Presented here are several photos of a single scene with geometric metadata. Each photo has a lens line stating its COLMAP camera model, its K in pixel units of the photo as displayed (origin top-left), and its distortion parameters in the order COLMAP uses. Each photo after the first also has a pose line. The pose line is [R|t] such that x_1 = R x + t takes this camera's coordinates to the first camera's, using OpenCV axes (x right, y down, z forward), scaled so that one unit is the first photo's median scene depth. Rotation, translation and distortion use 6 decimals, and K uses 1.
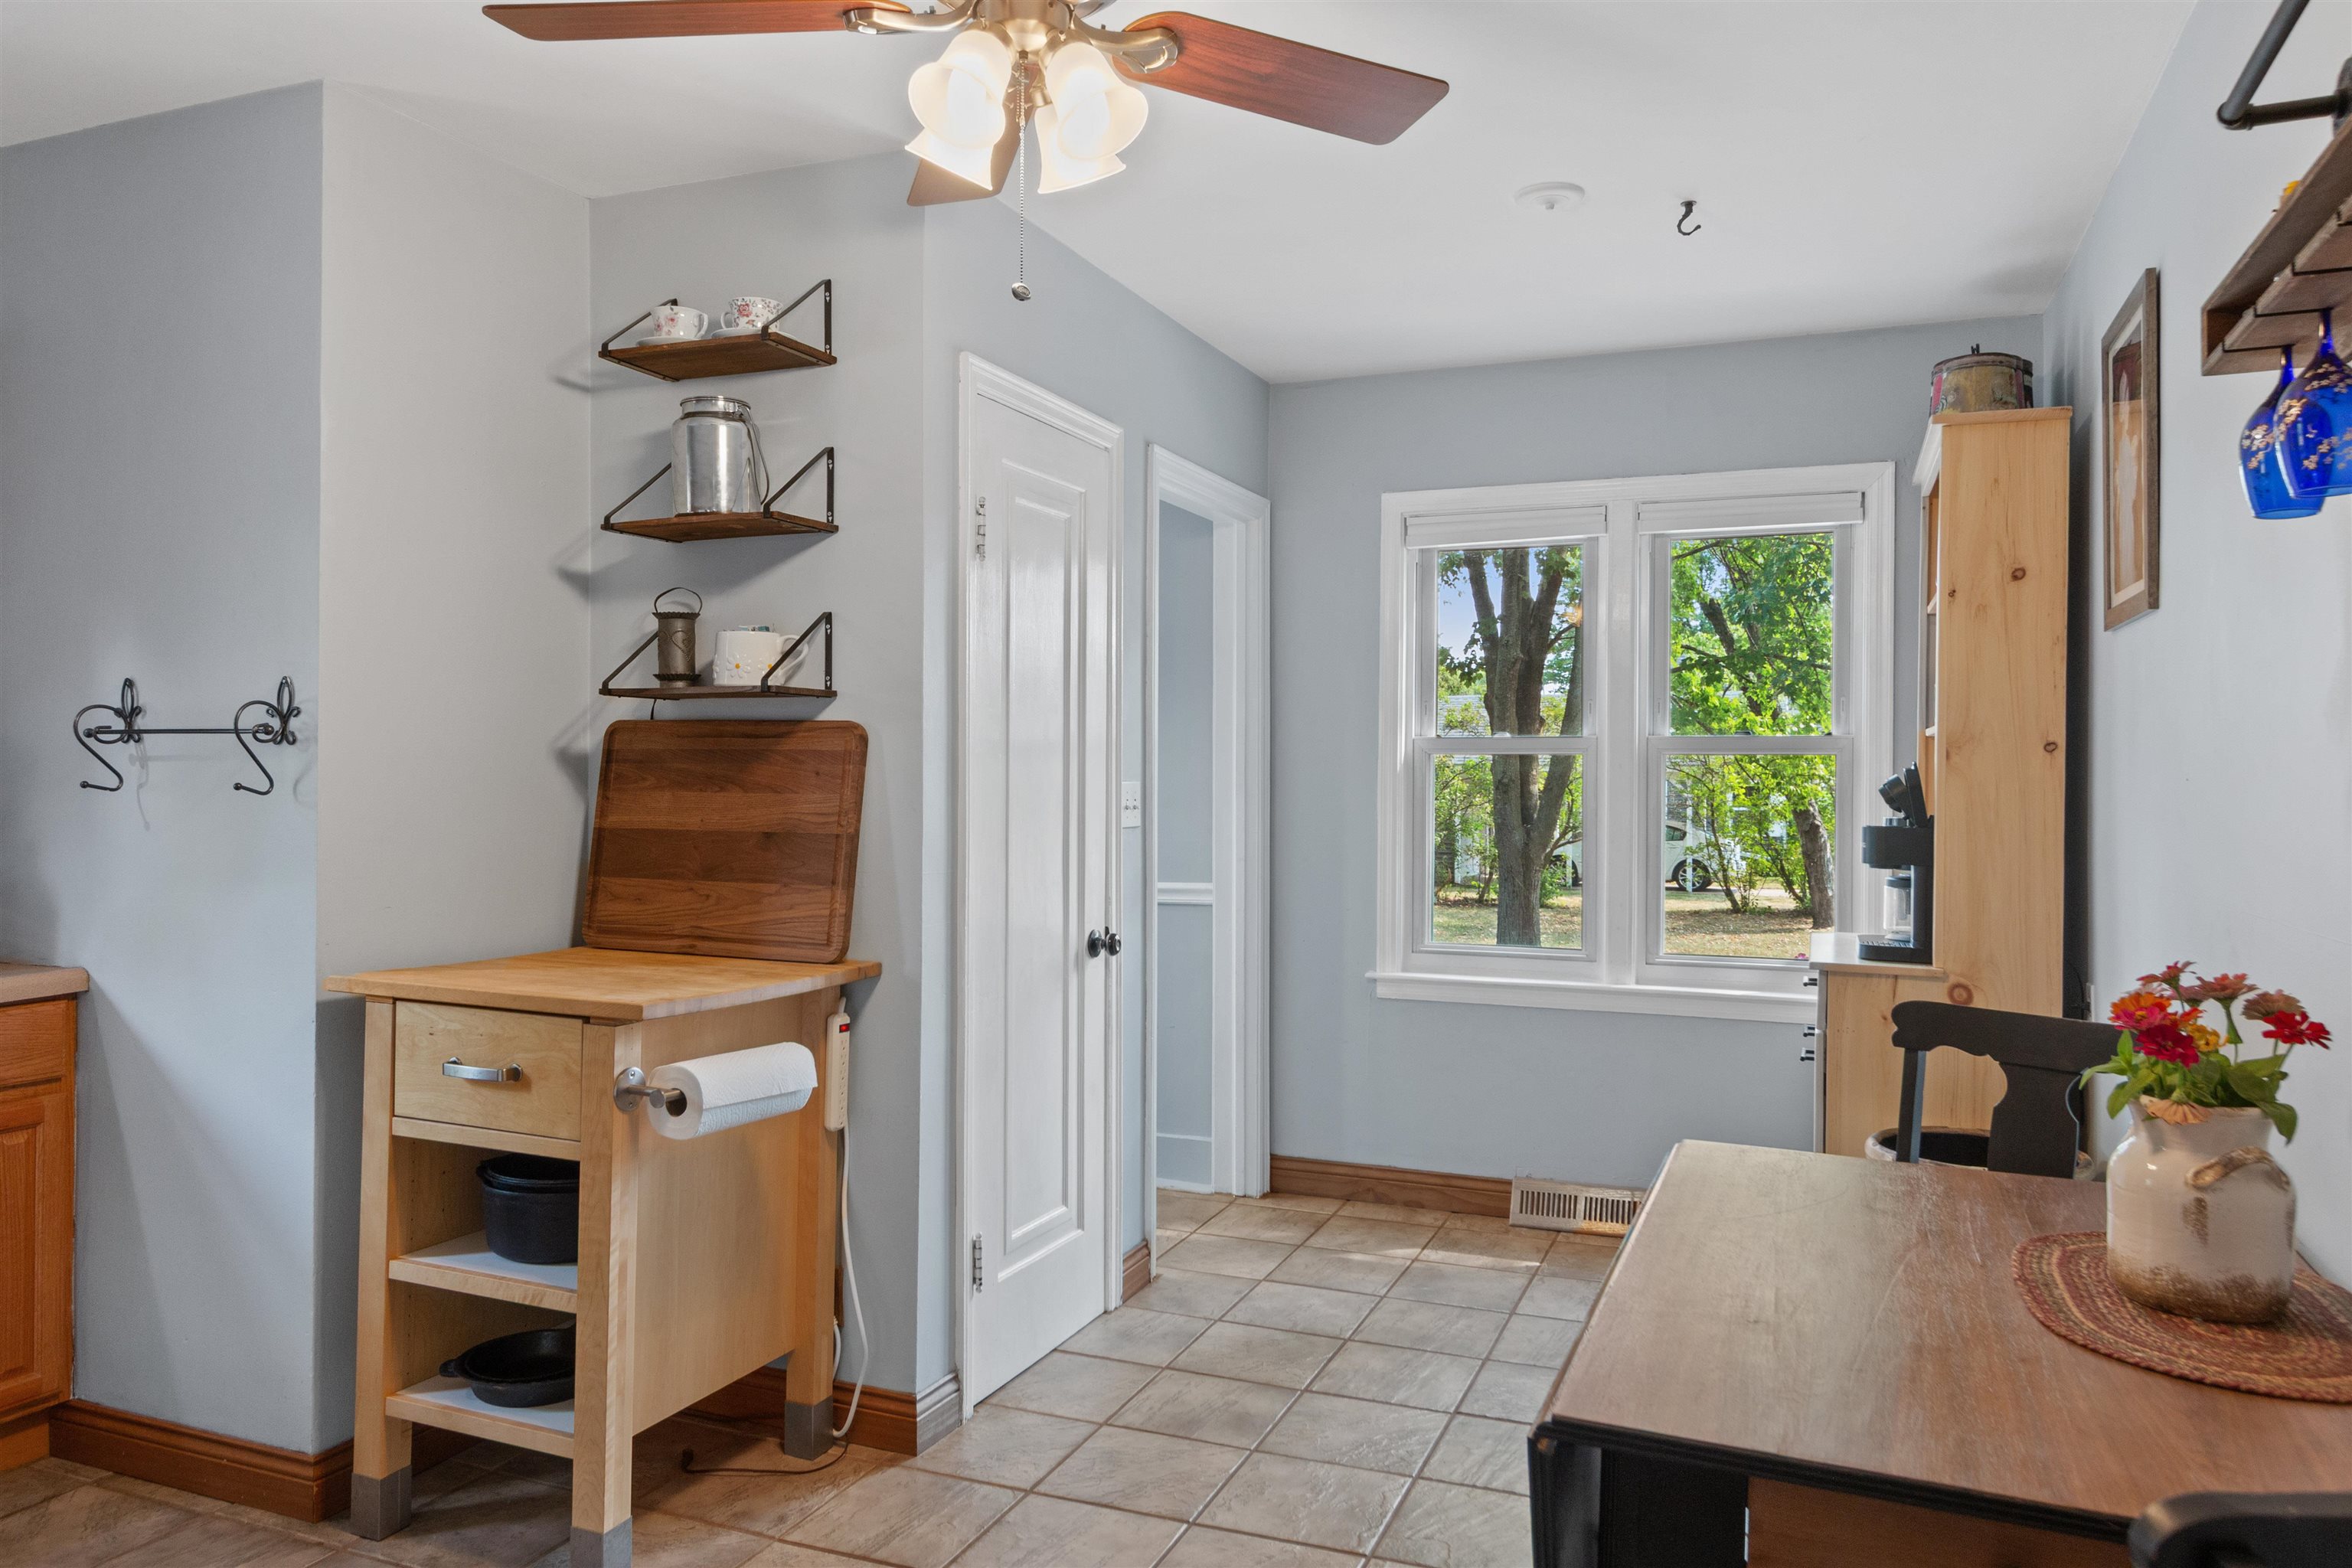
lens RADIAL K [[1596.9, 0, 1172.8], [0, 1596.9, 750.0], [0, 0, 1]] dist [0.001788, 0.001024]
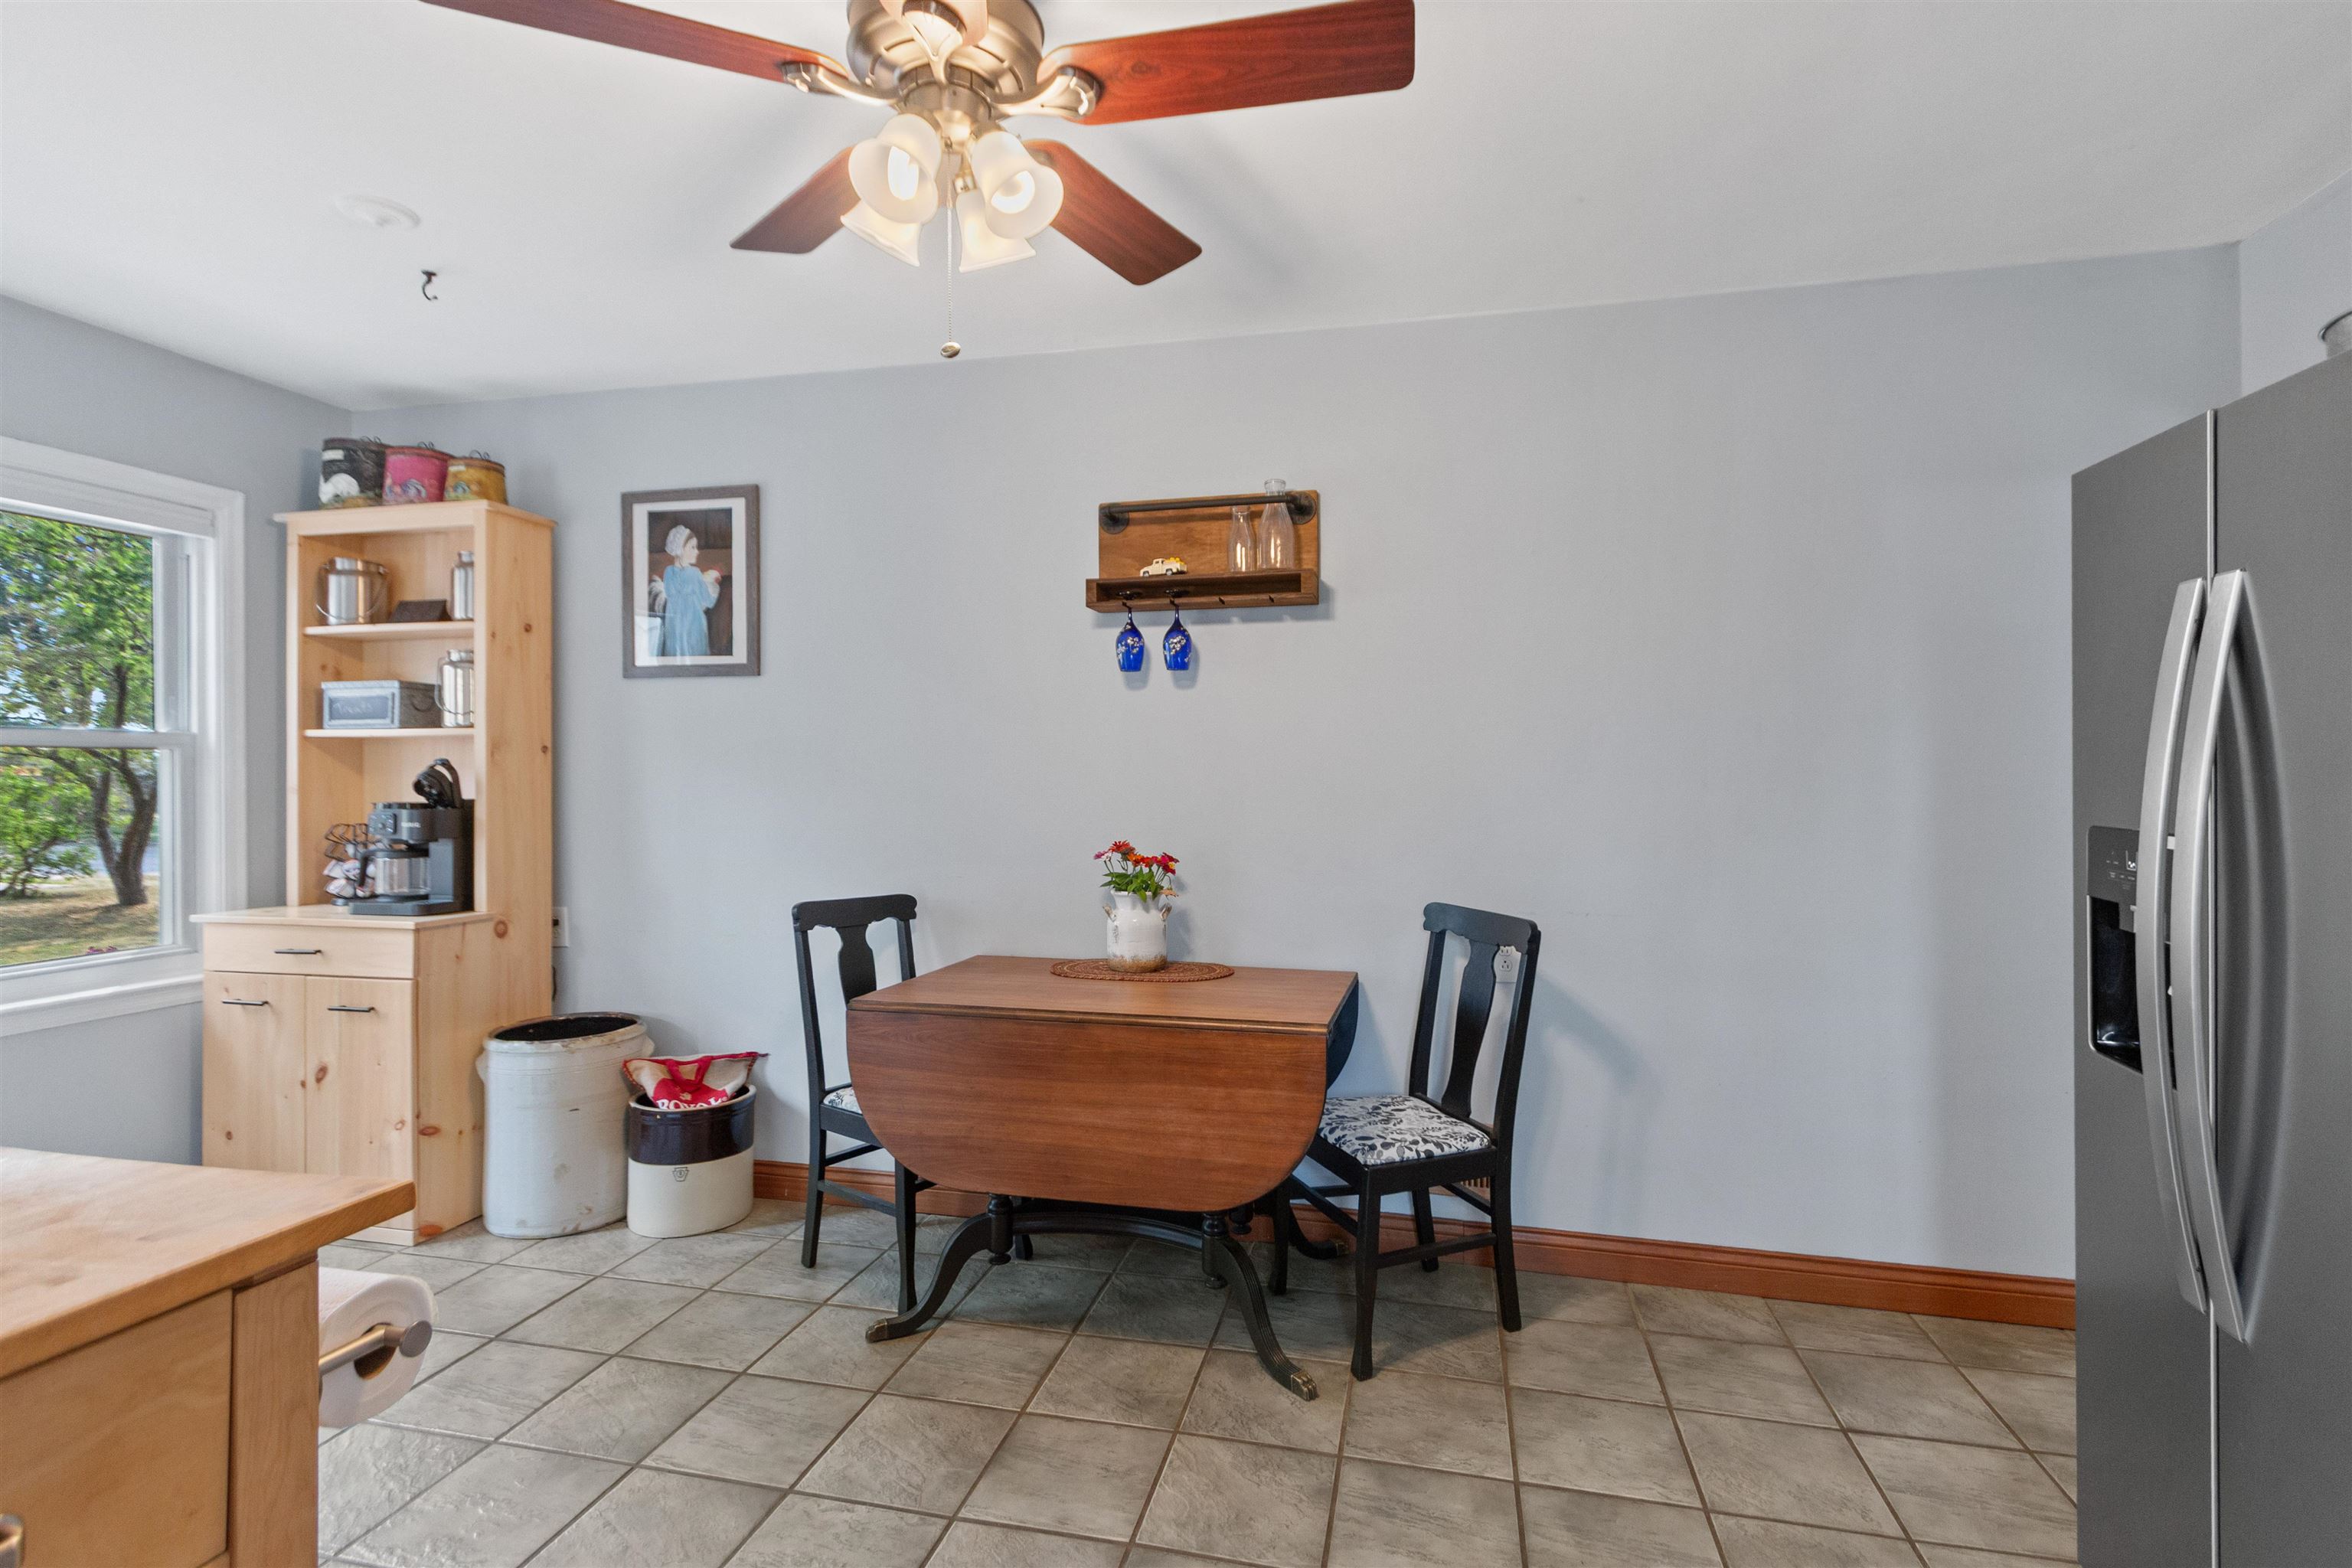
lens RADIAL K [[1096.3, 0, 1179.3], [0, 1096.3, 756.3], [0, 0, 1]] dist [0.001908, -0.001230]
pose [[-0.155752, 0.009549, 0.987750, -0.394806], [-0.012240, 0.999858, -0.011597, 0.006643], [-0.987720, -0.013896, -0.155613, 0.426197]]
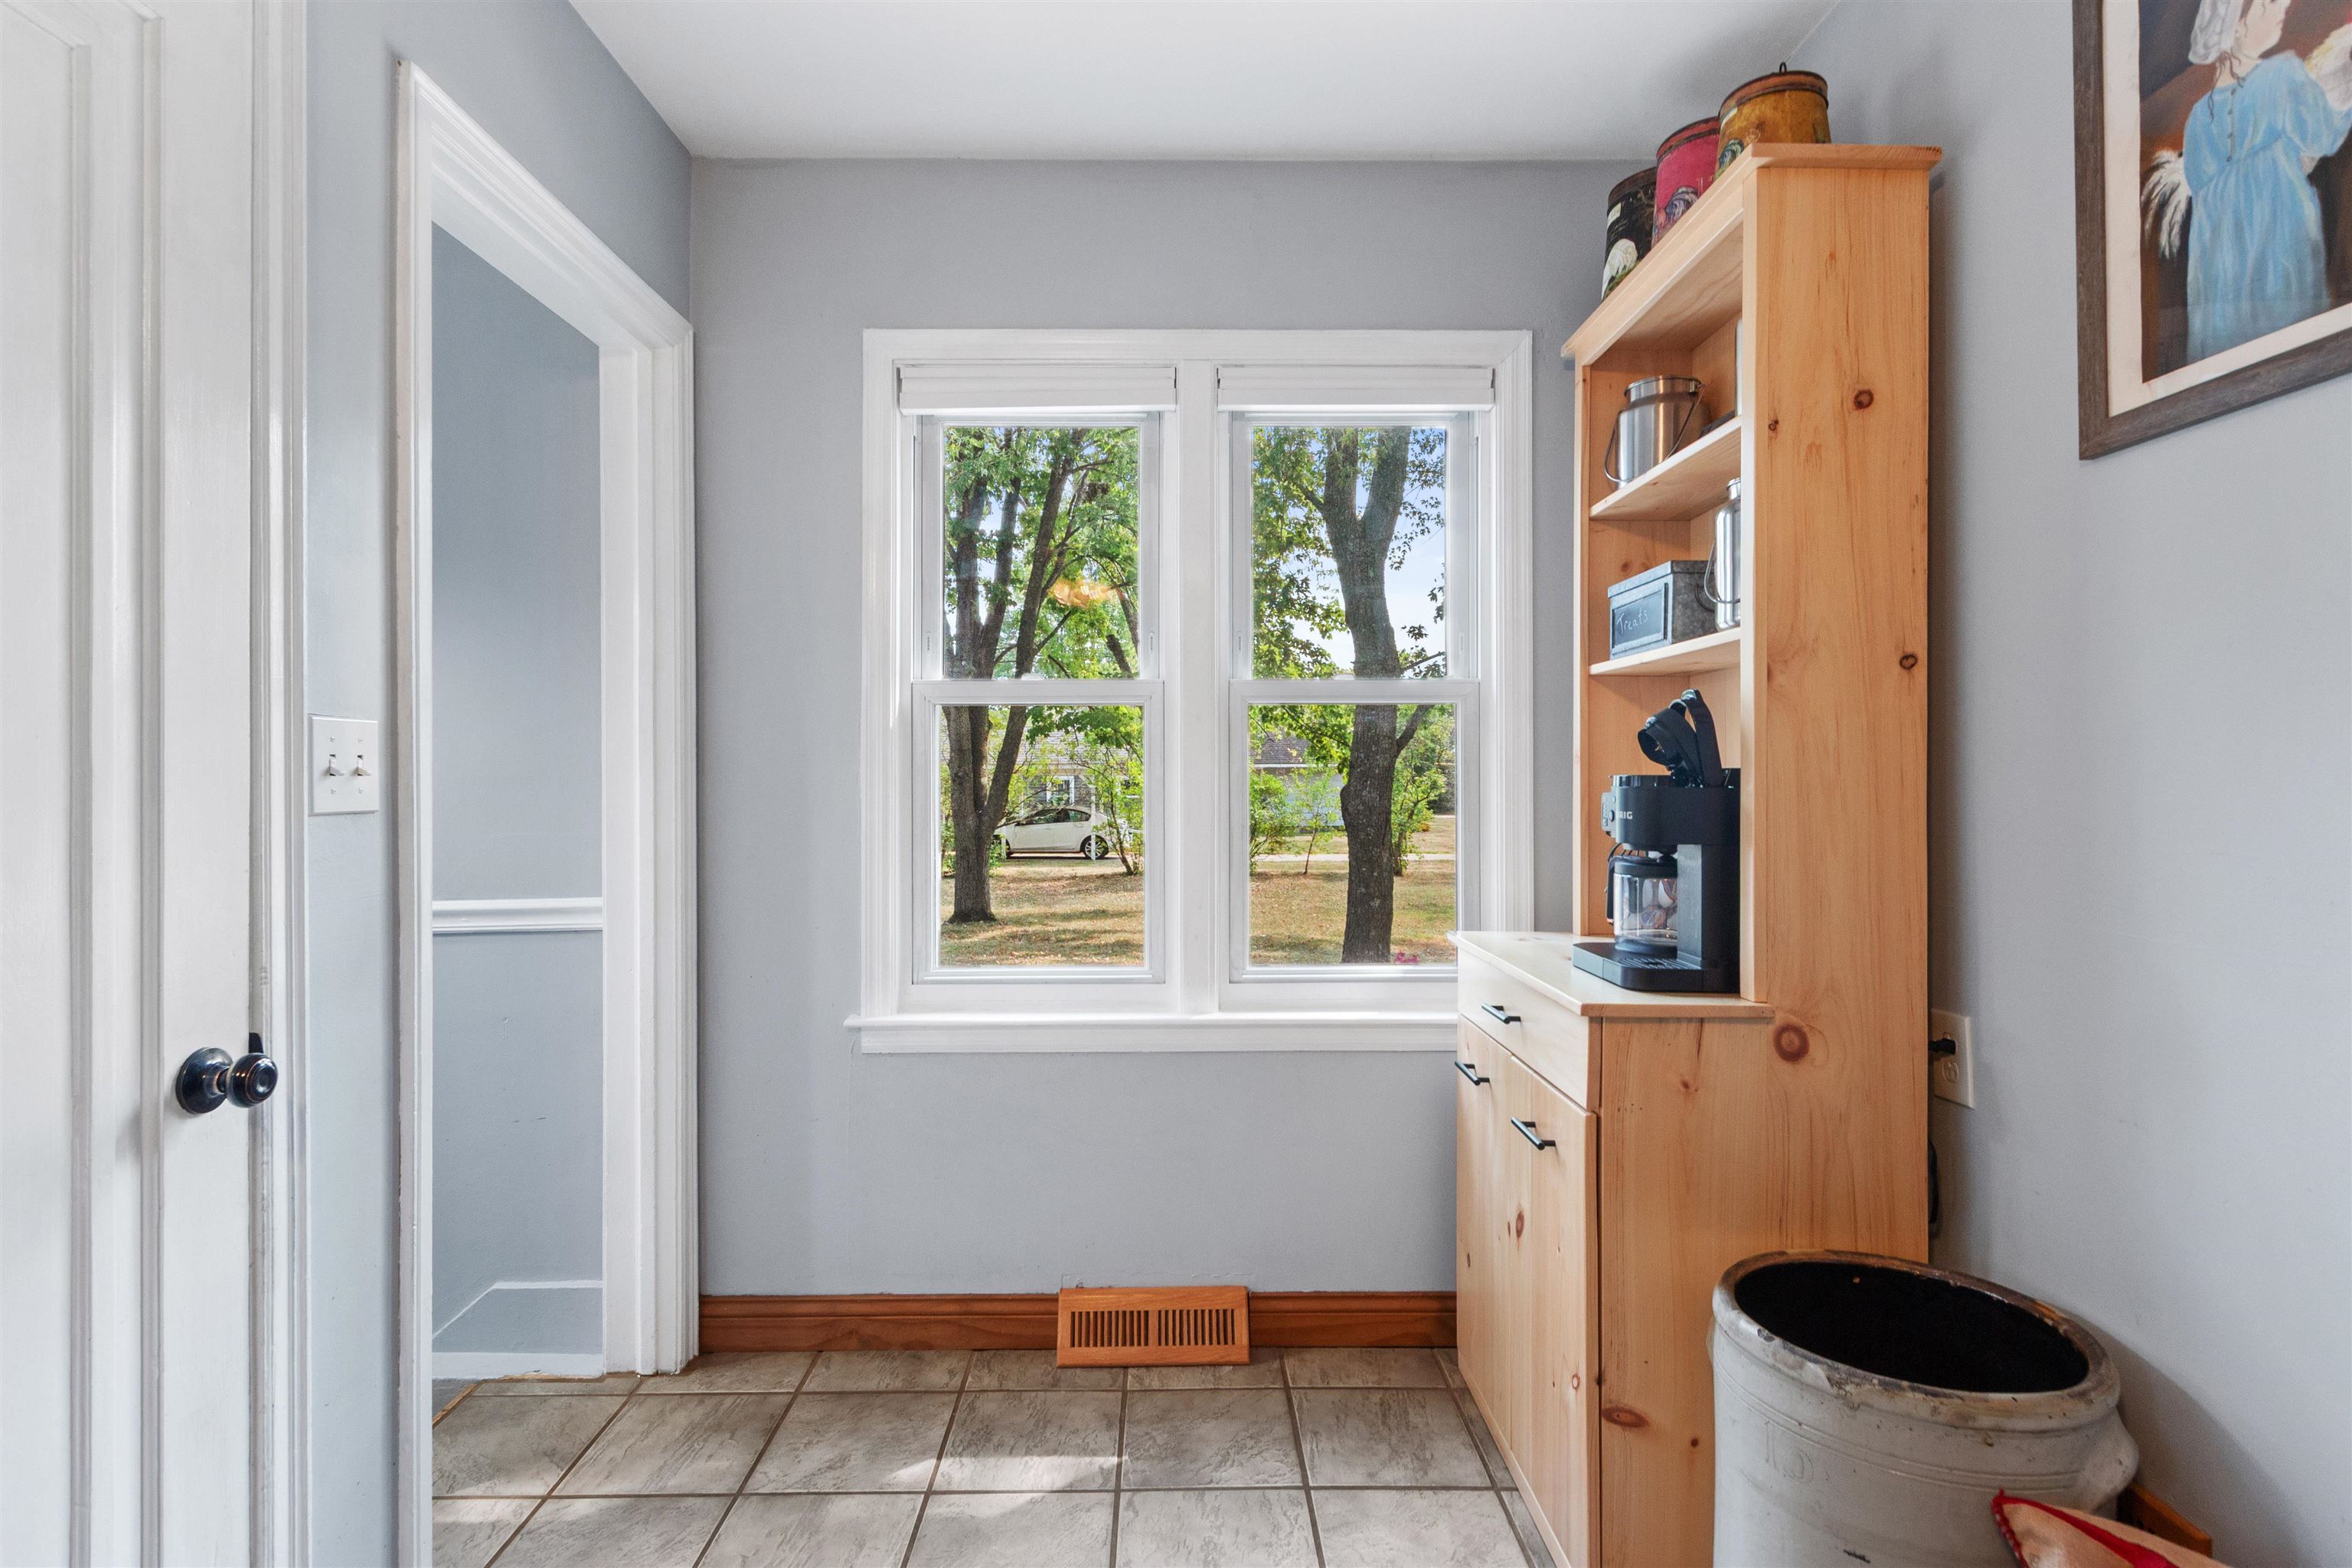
lens RADIAL K [[1195.2, 0, 1177.8], [0, 1195.2, 776.6], [0, 0, 1]] dist [0.003448, 0.002045]
pose [[0.922345, -0.008194, 0.386280, 0.056496], [0.001846, 0.999857, 0.016803, 0.027193], [-0.386362, -0.014785, 0.922229, 0.483046]]
